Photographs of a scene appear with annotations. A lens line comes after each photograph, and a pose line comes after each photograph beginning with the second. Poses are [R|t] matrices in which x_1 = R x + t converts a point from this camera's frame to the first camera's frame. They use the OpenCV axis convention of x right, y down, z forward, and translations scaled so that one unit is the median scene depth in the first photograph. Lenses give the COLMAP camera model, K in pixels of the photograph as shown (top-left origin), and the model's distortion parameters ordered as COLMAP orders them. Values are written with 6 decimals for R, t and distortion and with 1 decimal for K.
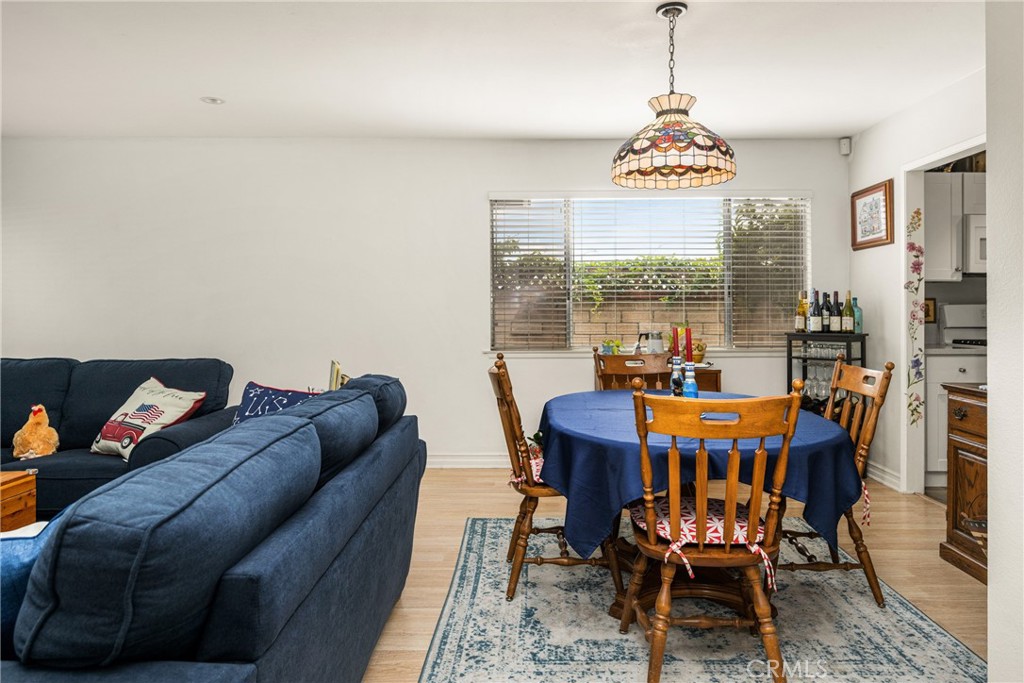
lens RADIAL K [[665.3, 0, 516.4], [0, 665.3, 315.0], [0, 0, 1]] dist [-0.001781, 0.000389]
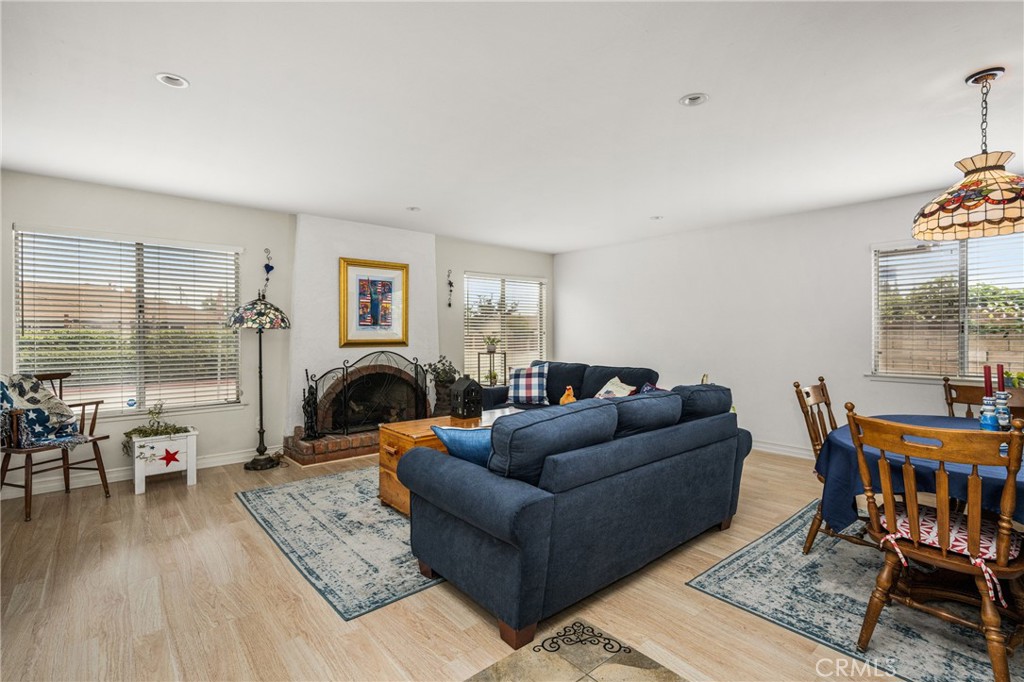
lens RADIAL K [[464.5, 0, 512.0], [0, 464.5, 341.0], [0, 0, 1]] dist [-0.001208, 0.000049]
pose [[0.652199, 0.012312, -0.757948, 0.345608], [-0.004478, 0.999913, 0.012390, -0.029639], [0.758035, -0.004687, 0.652197, -0.106104]]
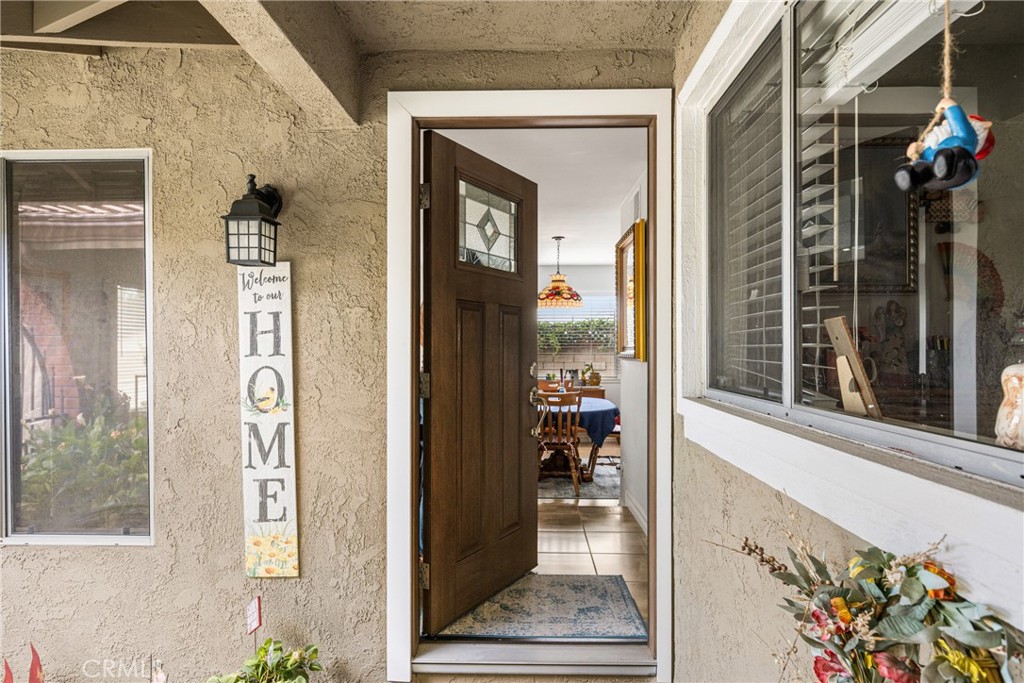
lens RADIAL K [[600.4, 0, 512.0], [0, 600.4, 341.5], [0, 0, 1]] dist [0.005963, 0.001356]
pose [[0.999887, 0.004336, -0.014370, 0.111913], [-0.004506, 0.999920, -0.011855, -0.063455], [0.014318, 0.011918, 0.999826, -1.296435]]
